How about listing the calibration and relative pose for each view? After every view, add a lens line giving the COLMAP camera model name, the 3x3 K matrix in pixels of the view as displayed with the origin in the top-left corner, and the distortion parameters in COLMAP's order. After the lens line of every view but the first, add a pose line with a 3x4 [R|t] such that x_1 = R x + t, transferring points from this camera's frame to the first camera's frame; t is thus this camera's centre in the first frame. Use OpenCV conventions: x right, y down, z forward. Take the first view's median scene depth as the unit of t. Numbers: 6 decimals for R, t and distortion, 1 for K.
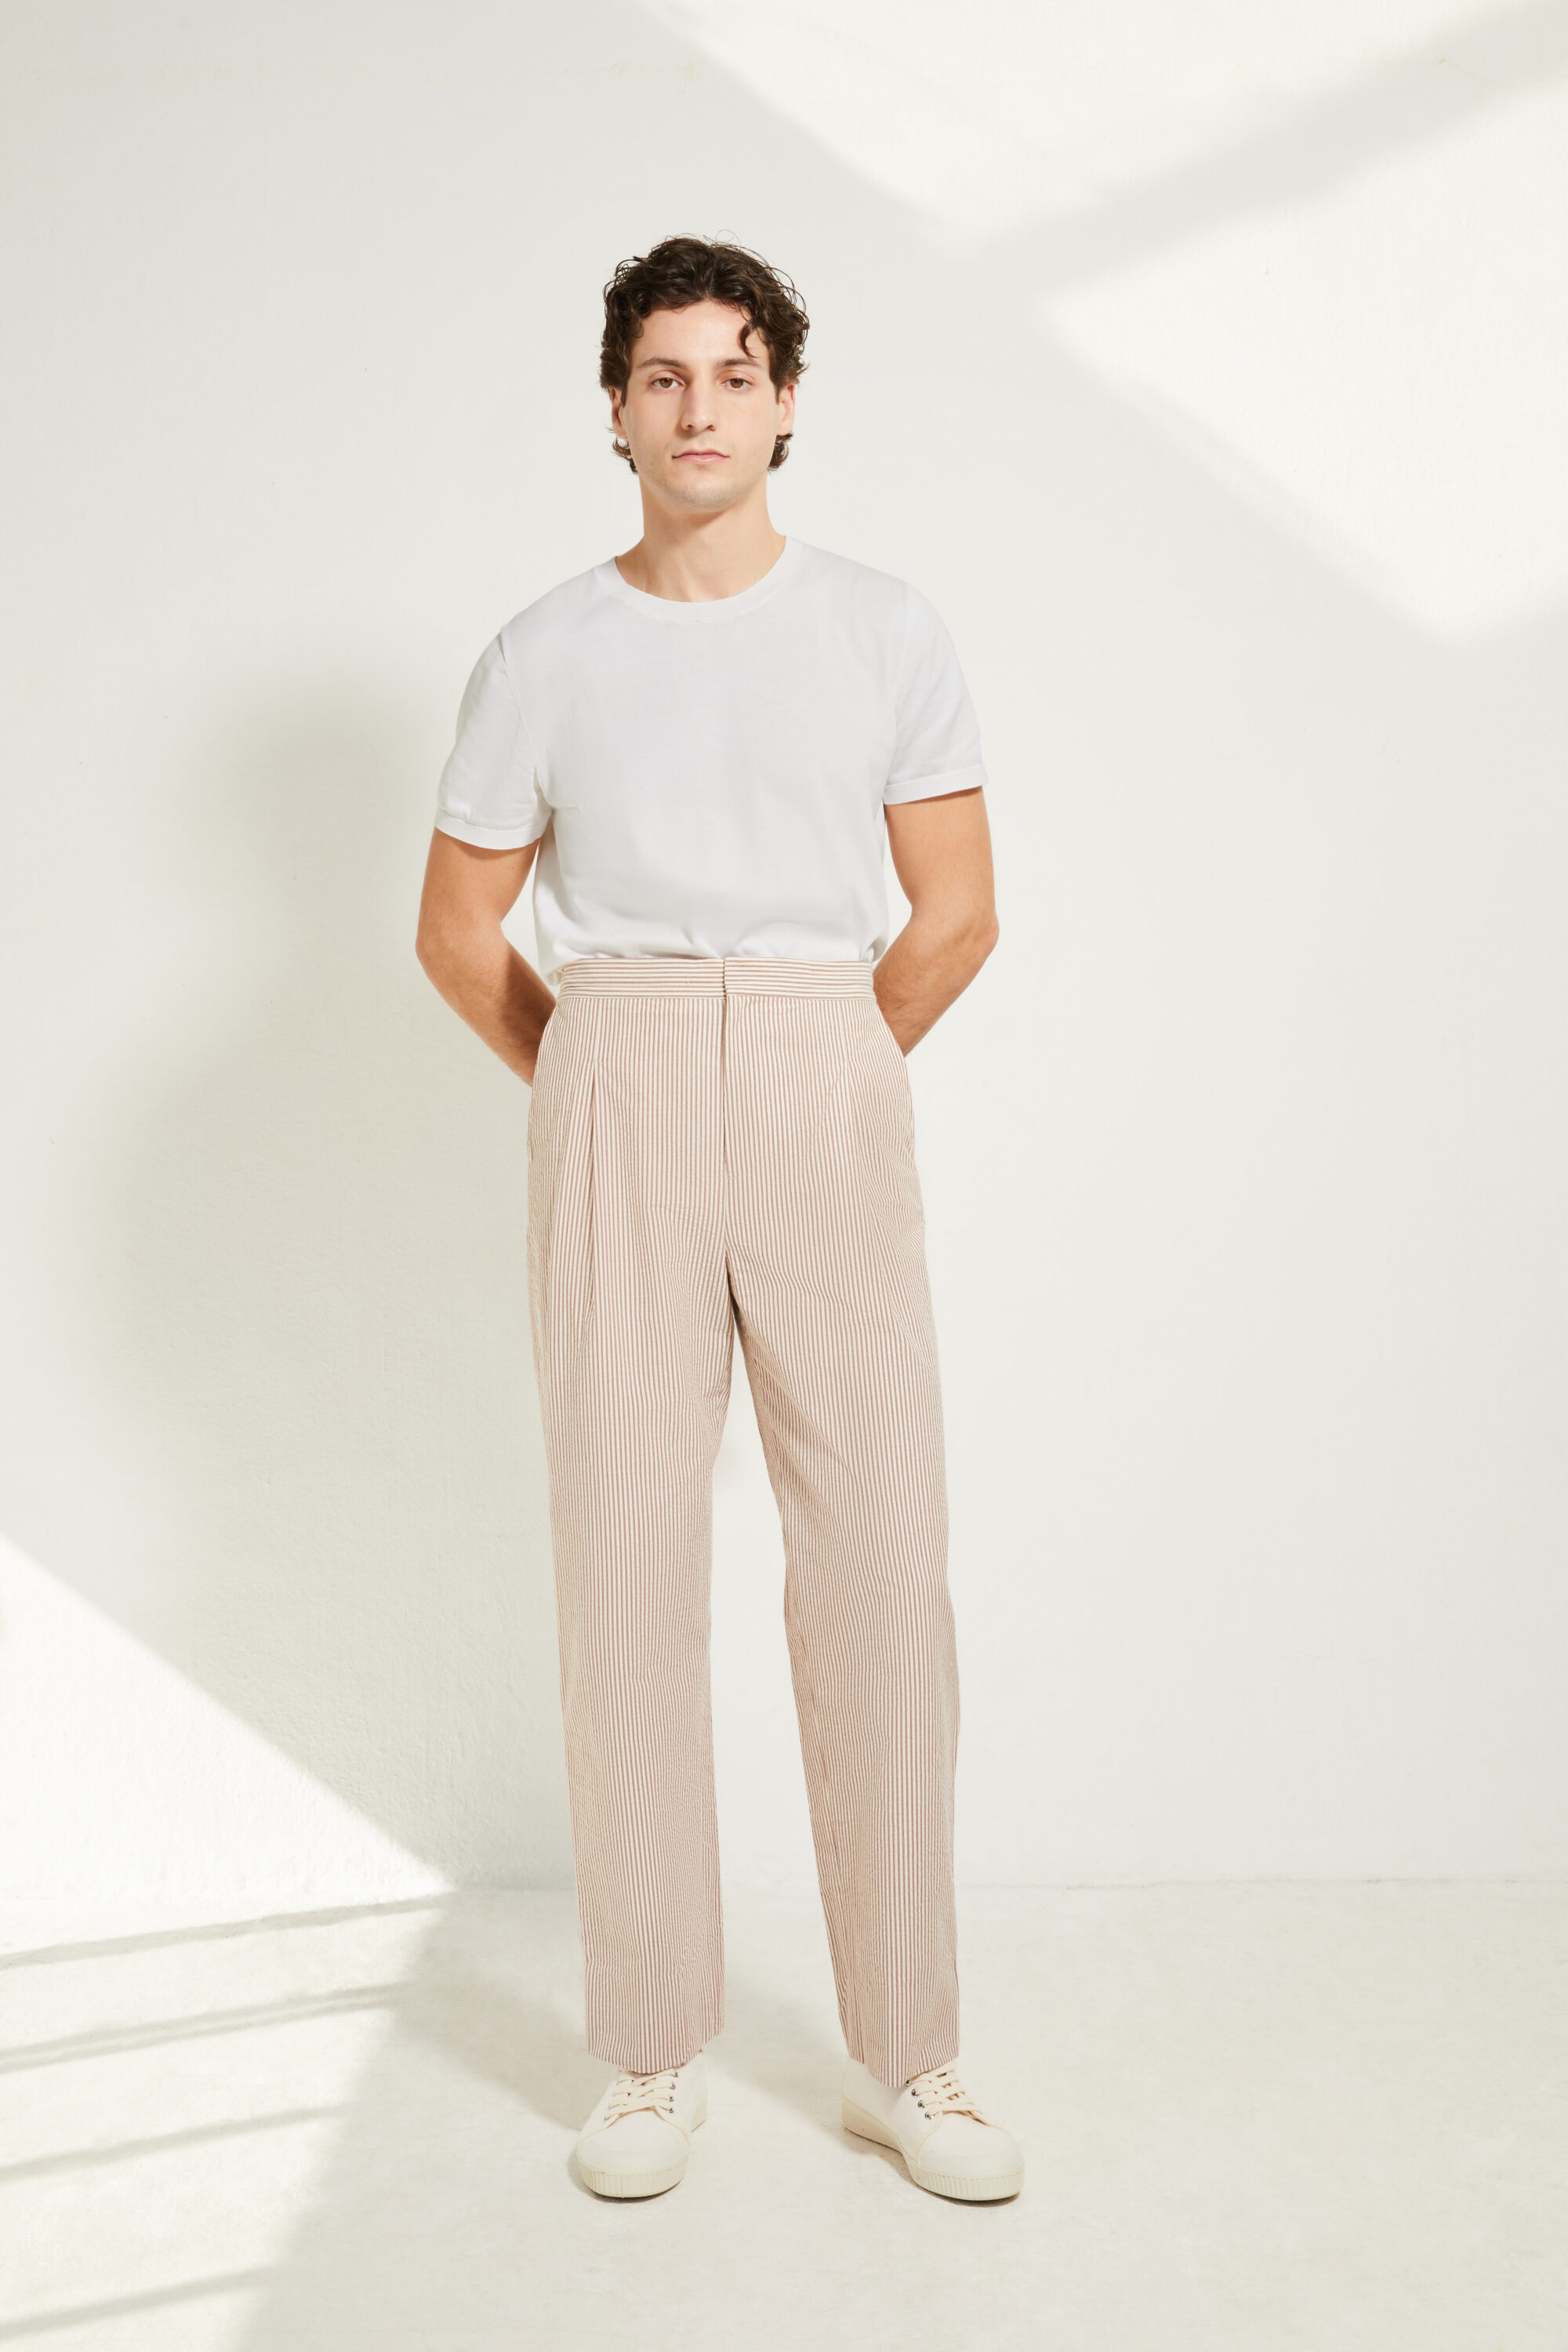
lens RADIAL K [[3249.8, 0, 772.1], [0, 3249.8, 1186.0], [0, 0, 1]] dist [0.215329, 0.000000]
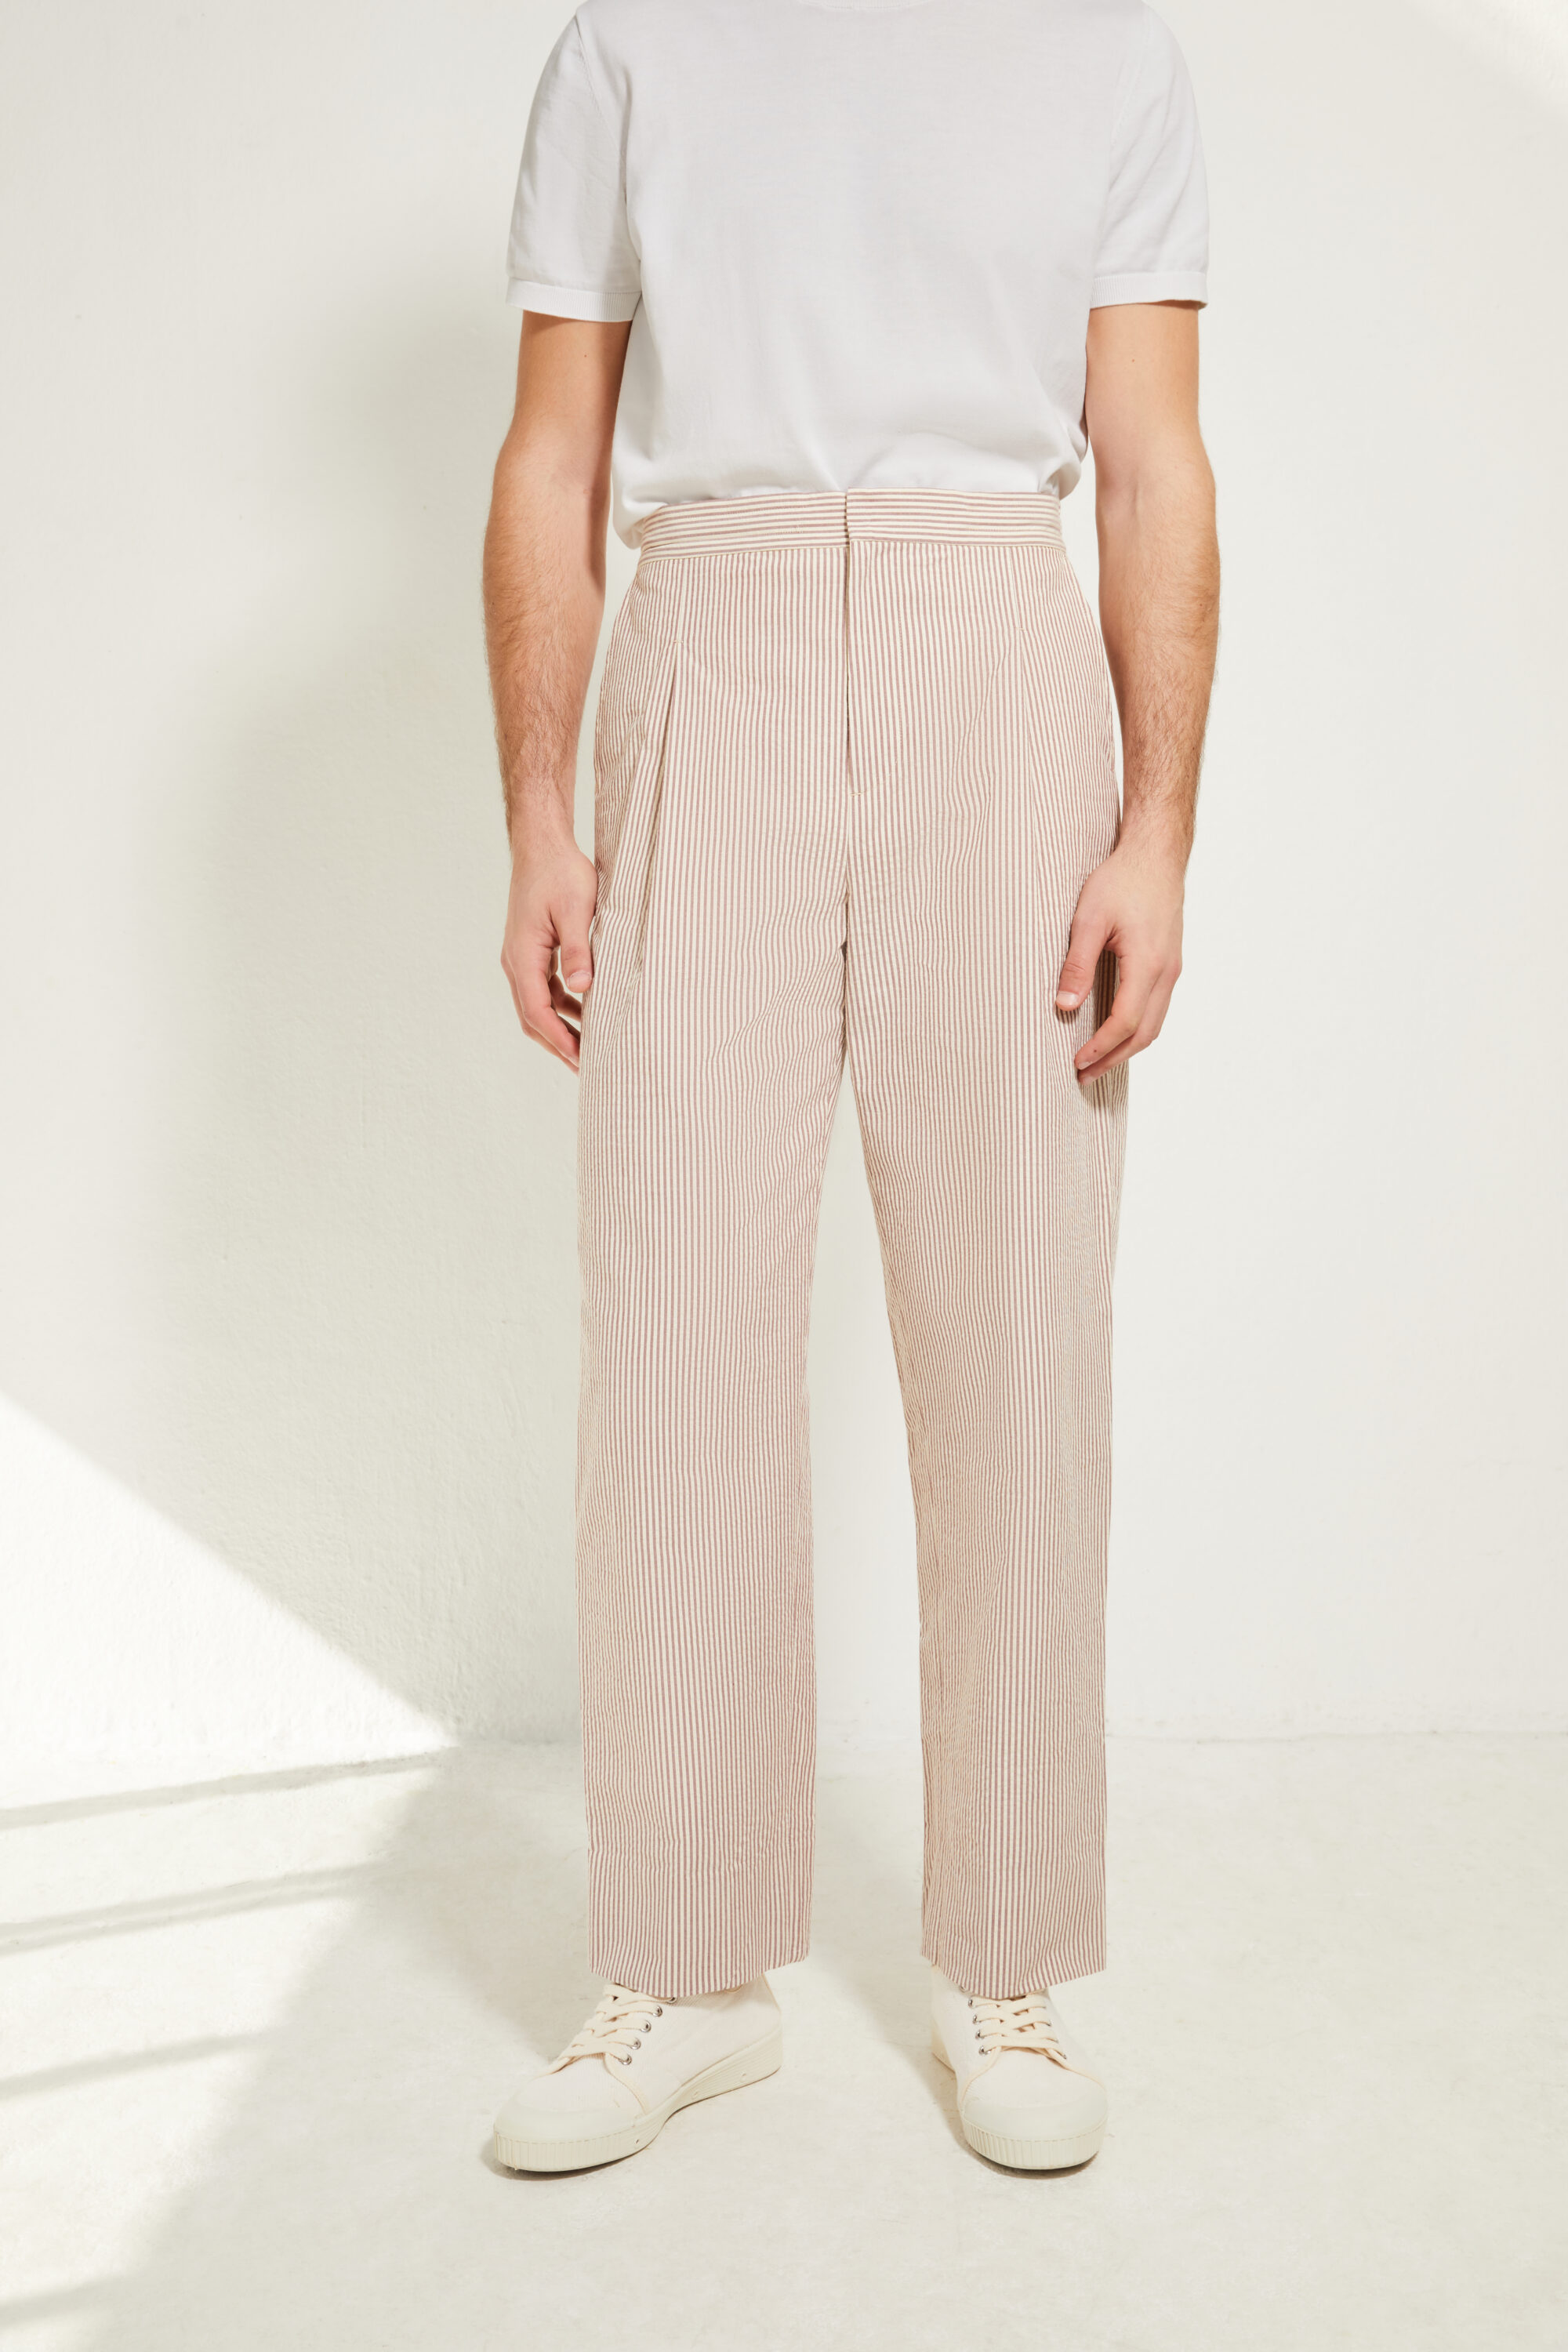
lens RADIAL K [[3249.8, 0, 784.7], [0, 3249.8, 1192.1], [0, 0, 1]] dist [0.215329, 0.000000]
pose [[0.999494, -0.006311, -0.031184, 0.013588], [0.007969, 0.998545, 0.053333, 0.033284], [0.030802, -0.053555, 0.998090, 0.195466]]
